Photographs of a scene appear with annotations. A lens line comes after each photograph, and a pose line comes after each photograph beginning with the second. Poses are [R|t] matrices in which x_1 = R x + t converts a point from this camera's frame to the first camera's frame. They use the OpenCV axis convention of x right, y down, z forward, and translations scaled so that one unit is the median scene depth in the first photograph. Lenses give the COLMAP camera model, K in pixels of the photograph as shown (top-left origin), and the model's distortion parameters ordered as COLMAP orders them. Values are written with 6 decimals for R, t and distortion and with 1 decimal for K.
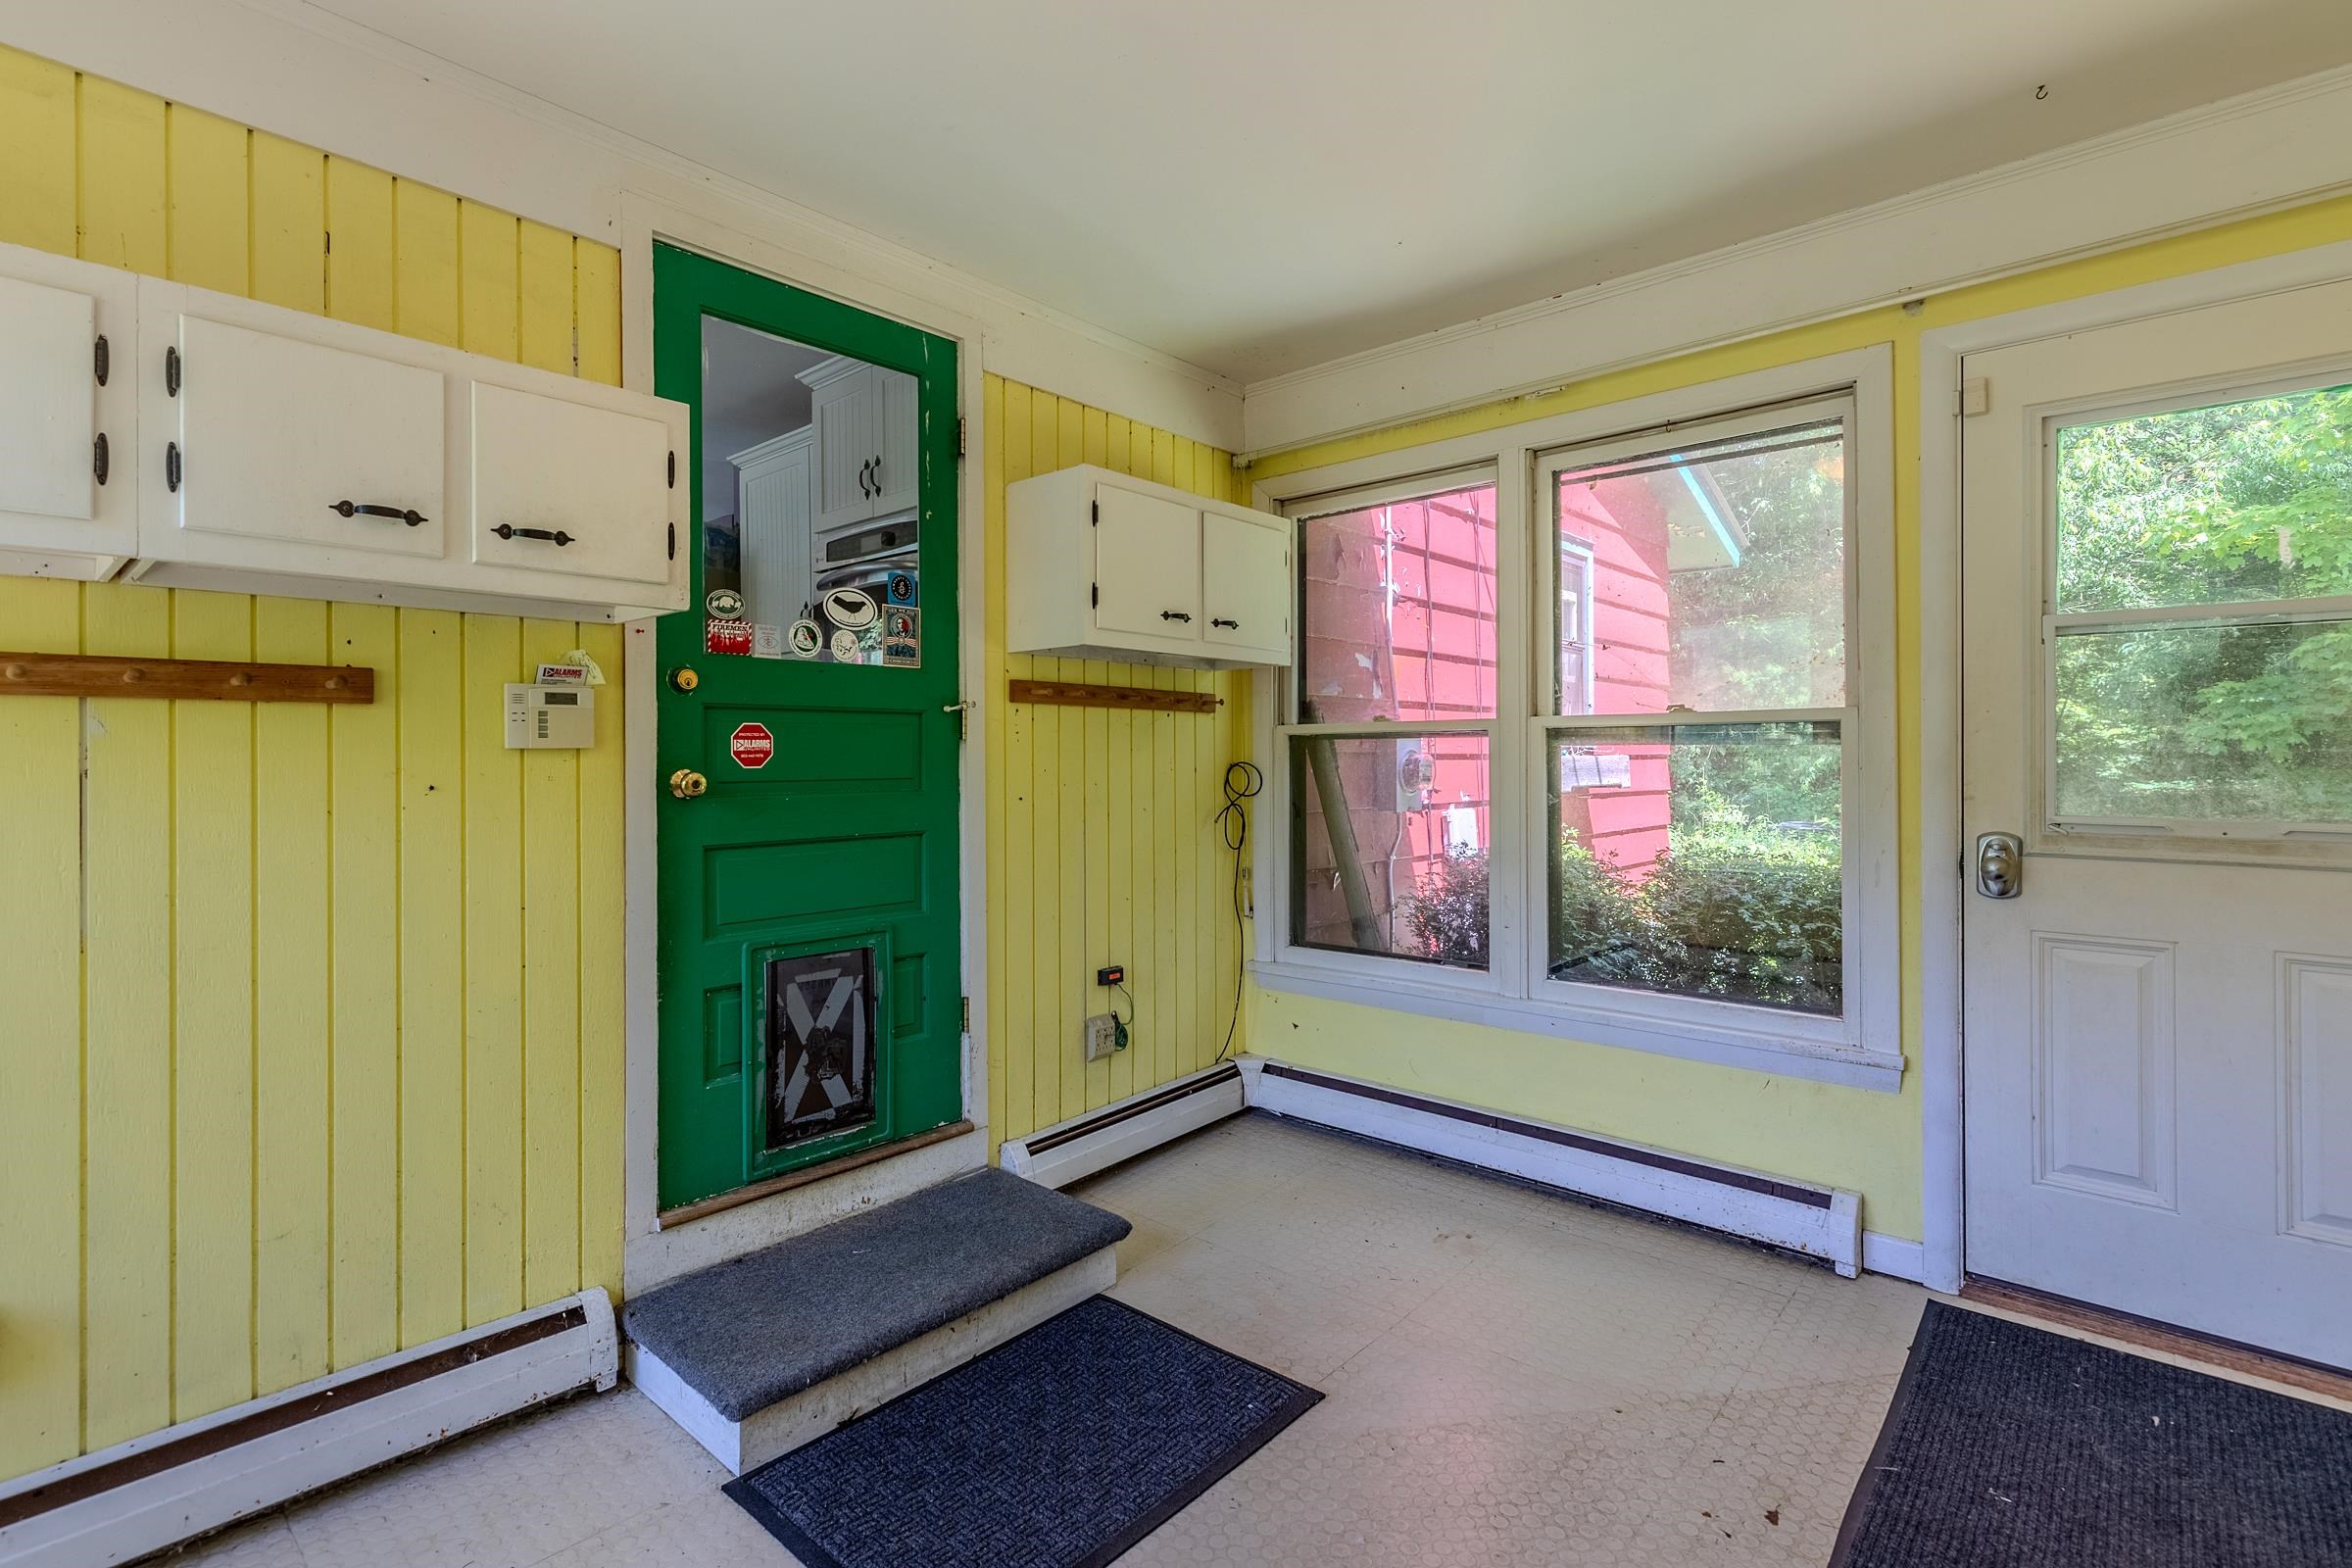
lens RADIAL K [[1106.8, 0, 1190.2], [0, 1106.8, 747.8], [0, 0, 1]] dist [0.002716, 0.000386]
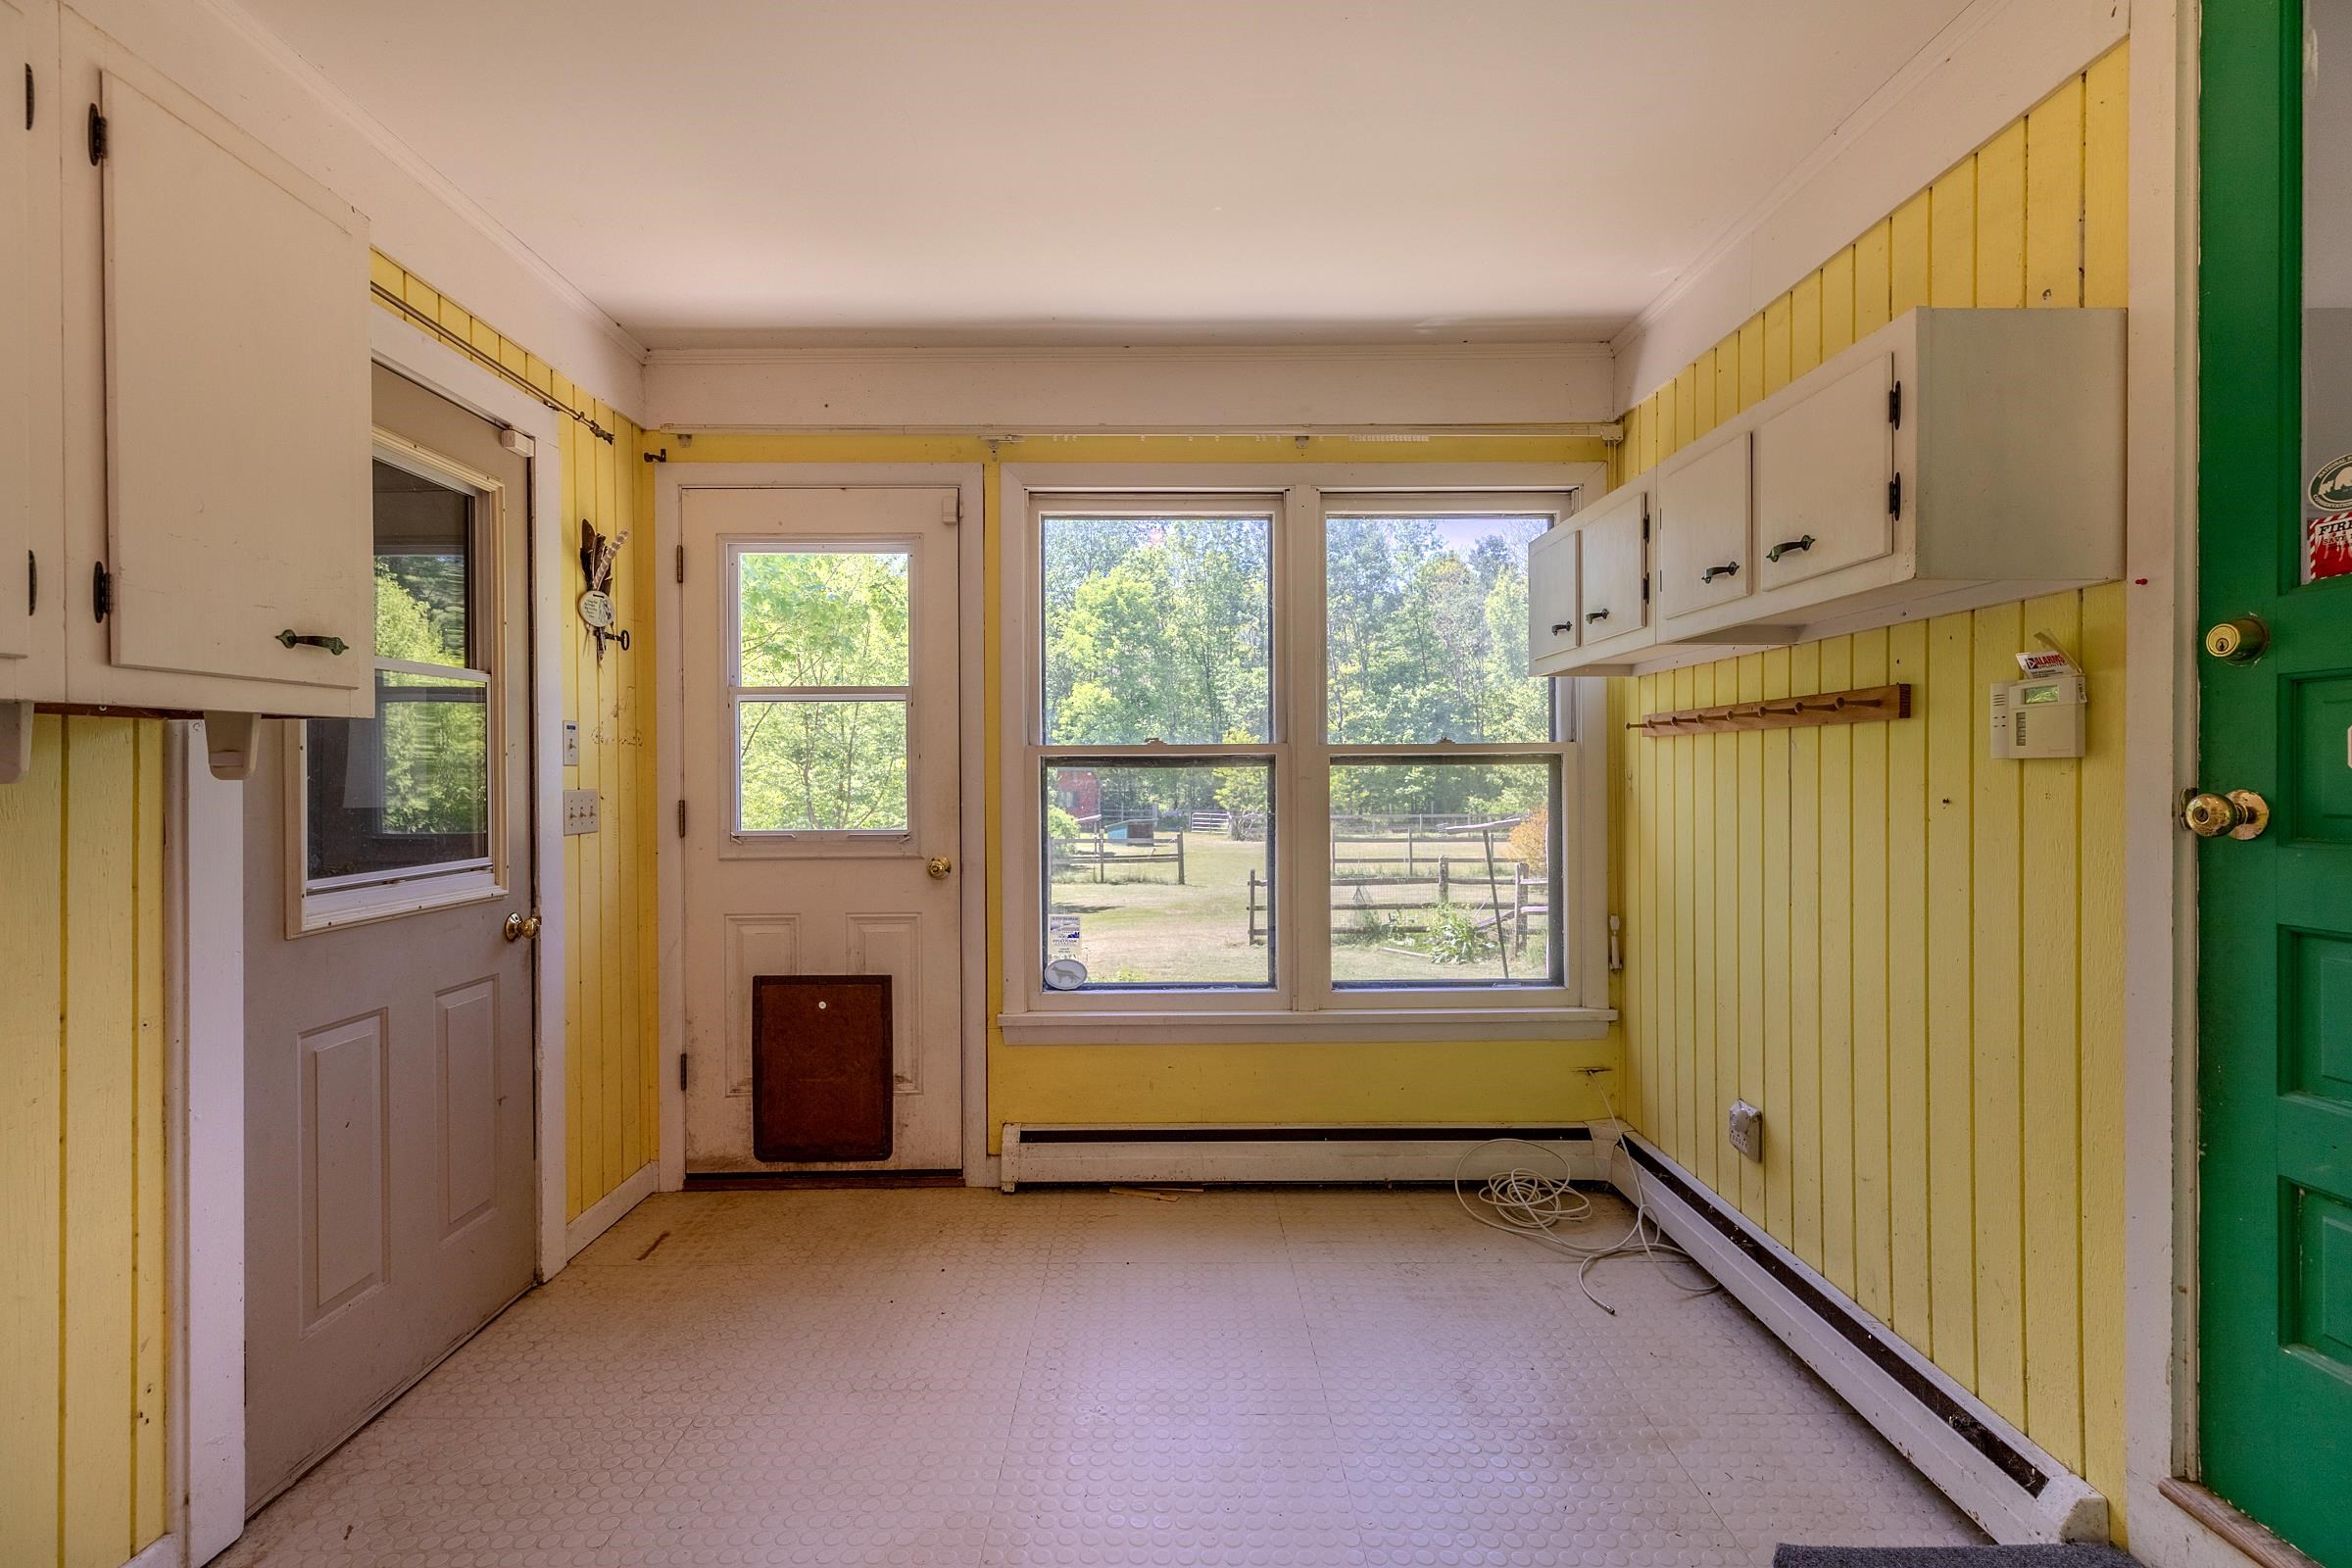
lens RADIAL K [[1106.8, 0, 1190.2], [0, 1106.8, 747.8], [0, 0, 1]] dist [0.002716, 0.000386]
pose [[-0.752214, 0.000627, -0.658918, 0.448247], [0.021620, 0.999485, -0.023730, -0.001566], [0.658564, -0.032096, -0.751840, 1.324193]]
